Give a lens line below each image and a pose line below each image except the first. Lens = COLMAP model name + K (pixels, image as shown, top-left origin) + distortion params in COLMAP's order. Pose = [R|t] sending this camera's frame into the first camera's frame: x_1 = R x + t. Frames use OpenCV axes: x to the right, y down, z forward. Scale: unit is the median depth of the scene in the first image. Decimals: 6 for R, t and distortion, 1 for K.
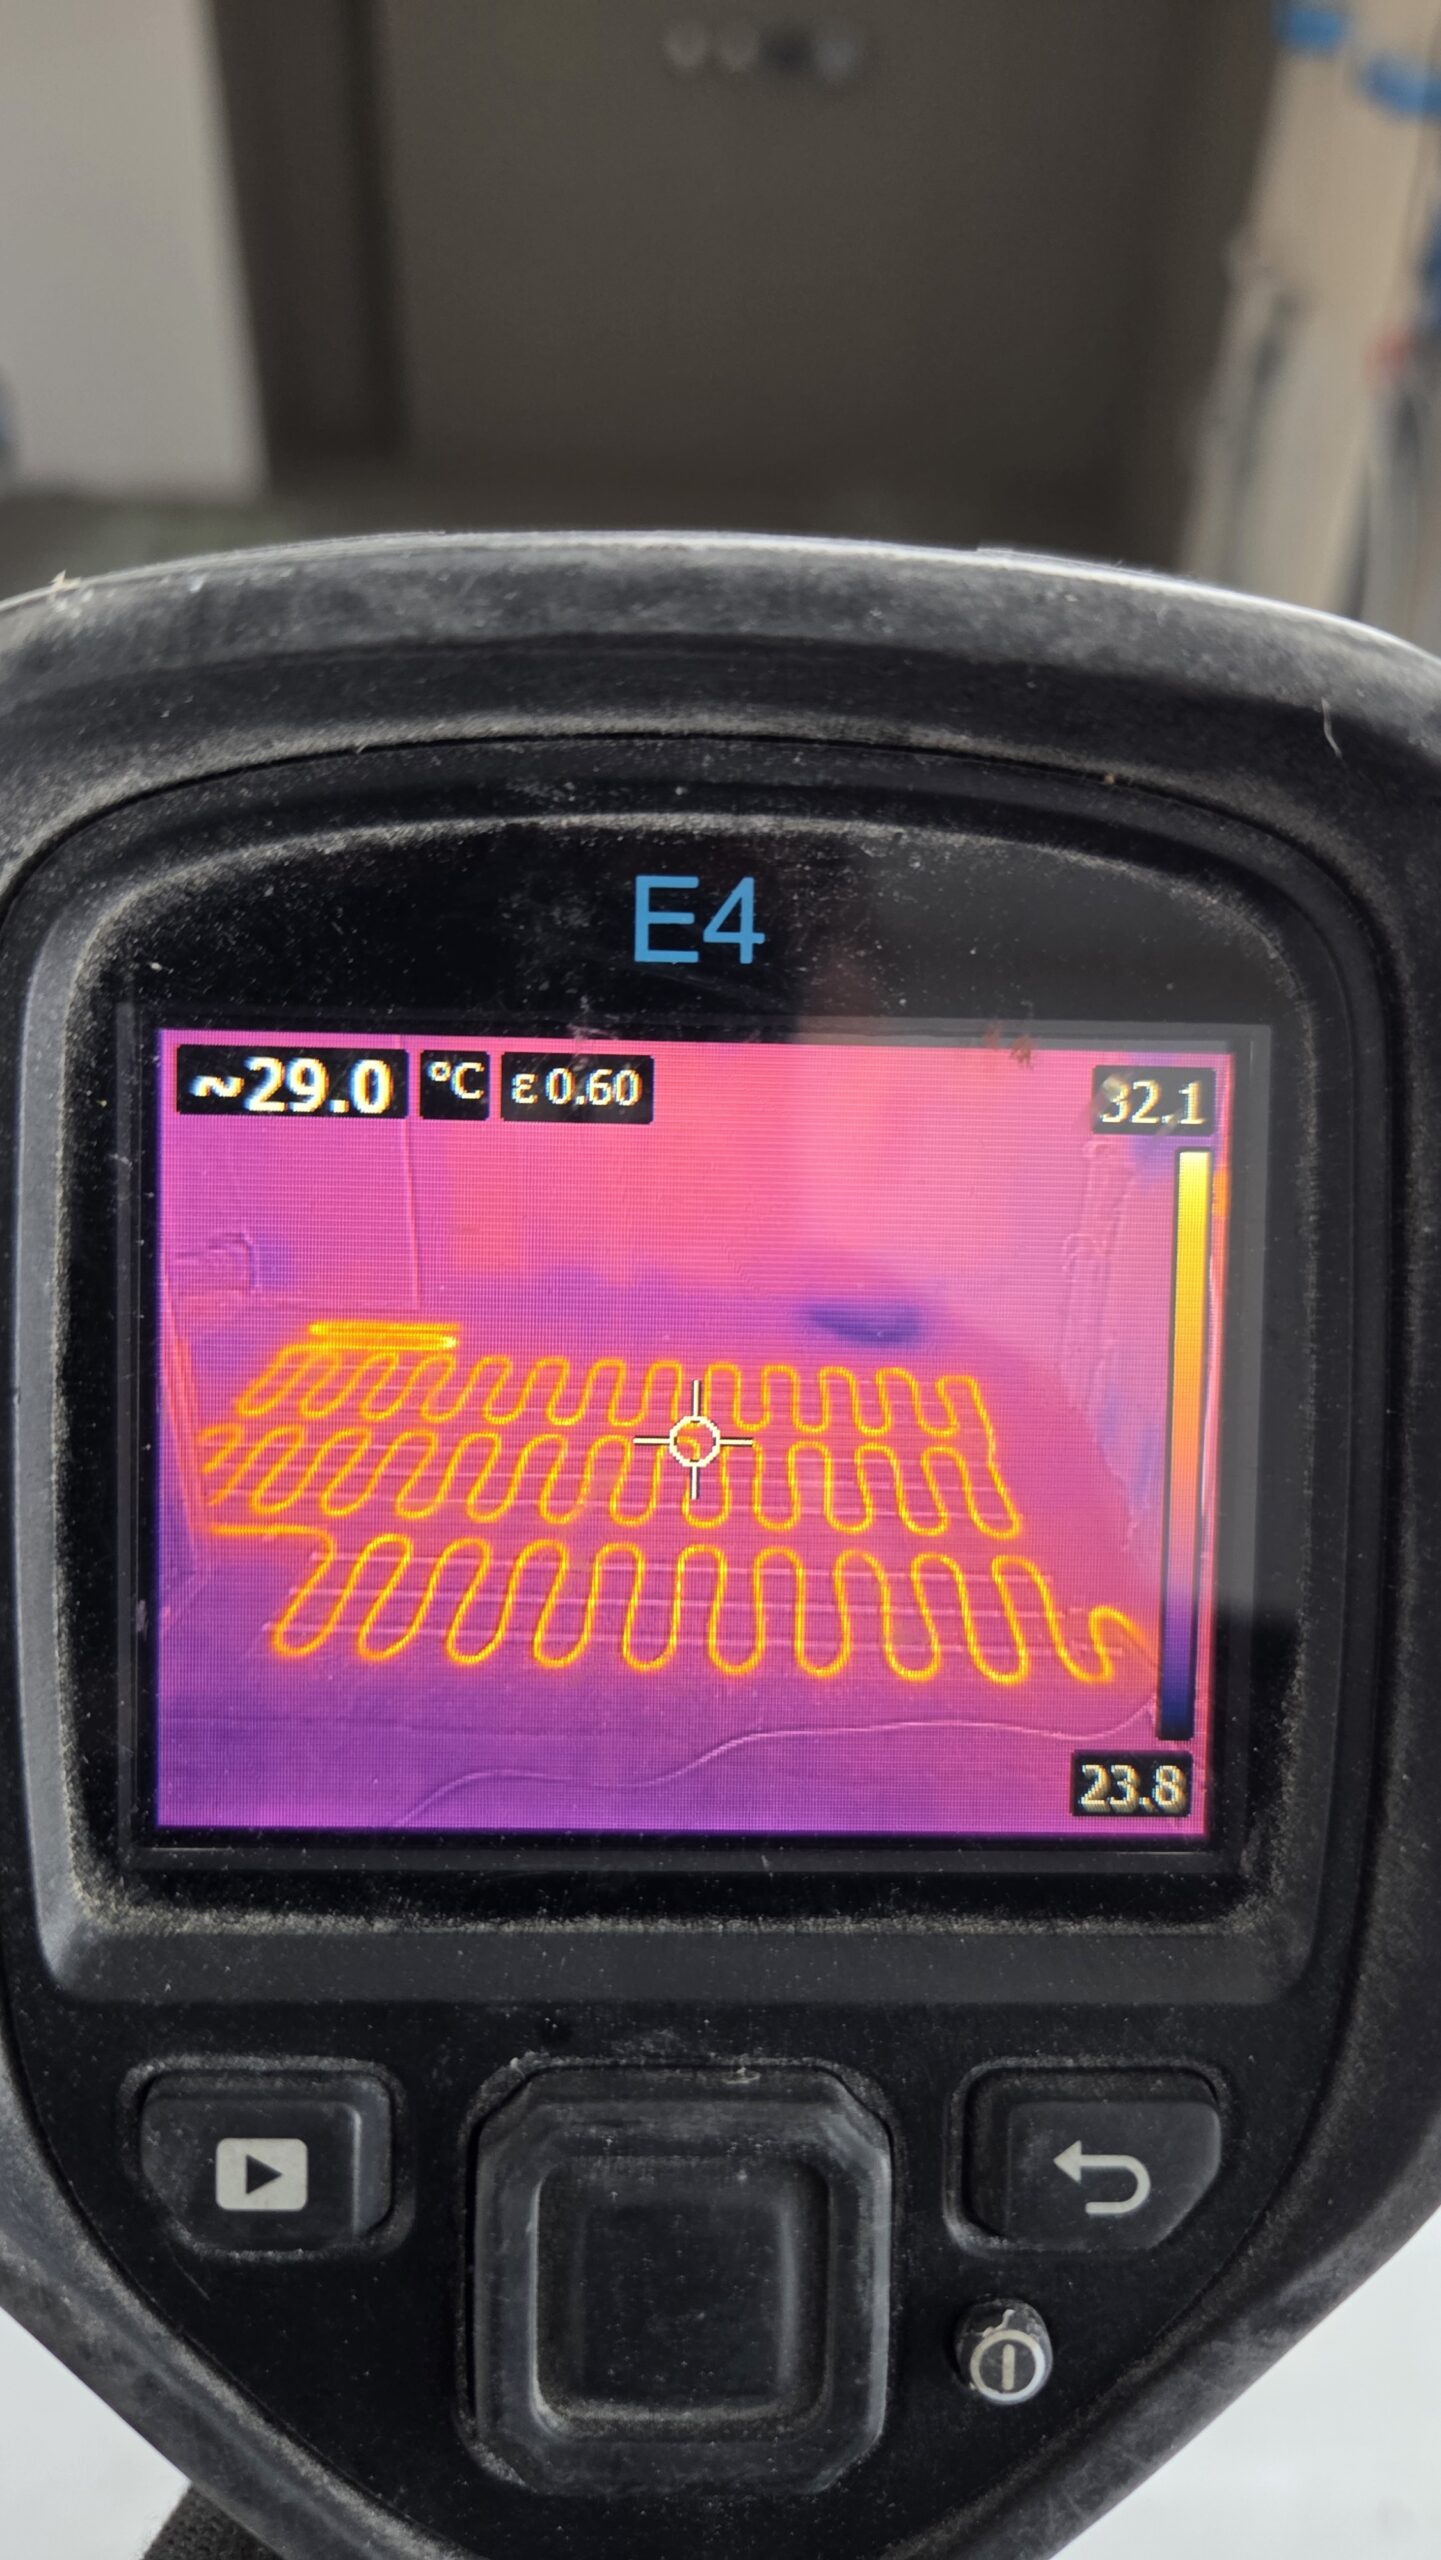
lens RADIAL K [[2183.9, 0, 715.5], [0, 2183.9, 1300.2], [0, 0, 1]] dist [-0.080064, 0.007245]
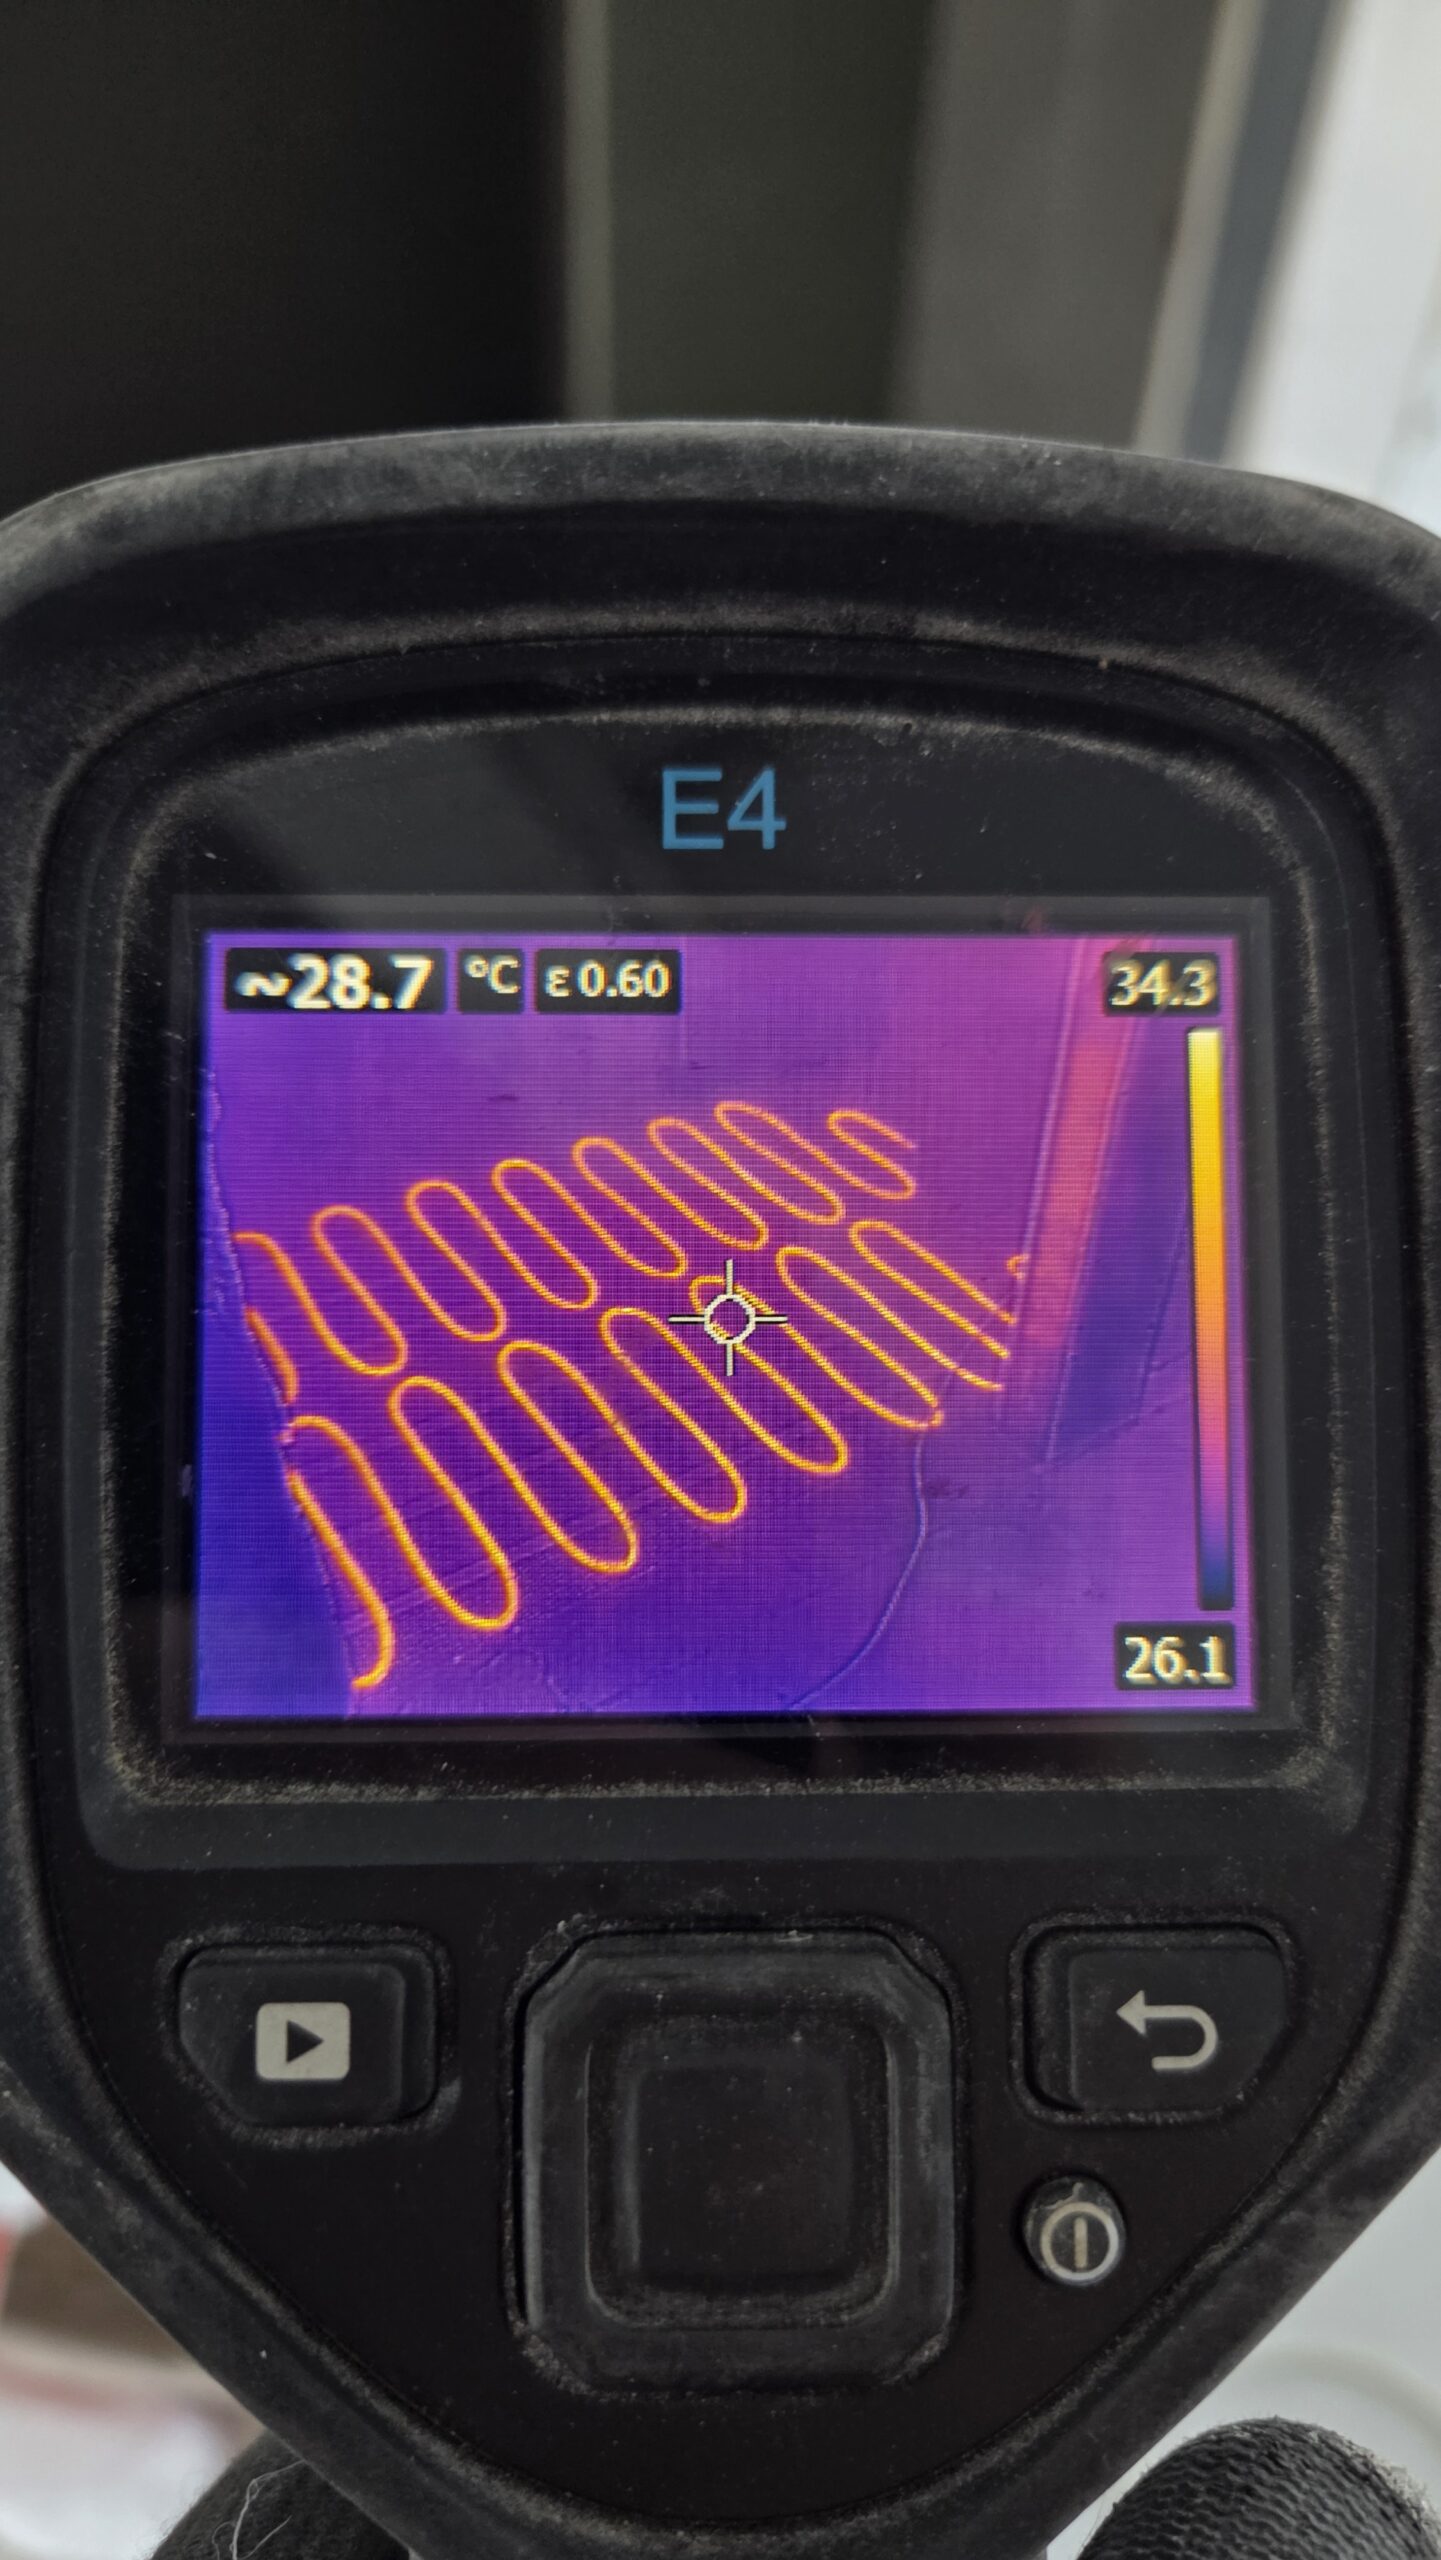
lens RADIAL K [[2183.9, 0, 729.5], [0, 2183.9, 1283.8], [0, 0, 1]] dist [-0.080064, 0.007245]
pose [[0.999724, -0.023450, 0.001160, -0.011238], [0.023368, 0.989030, -0.145855, 0.209921], [0.002273, 0.145842, 0.989305, -0.013917]]
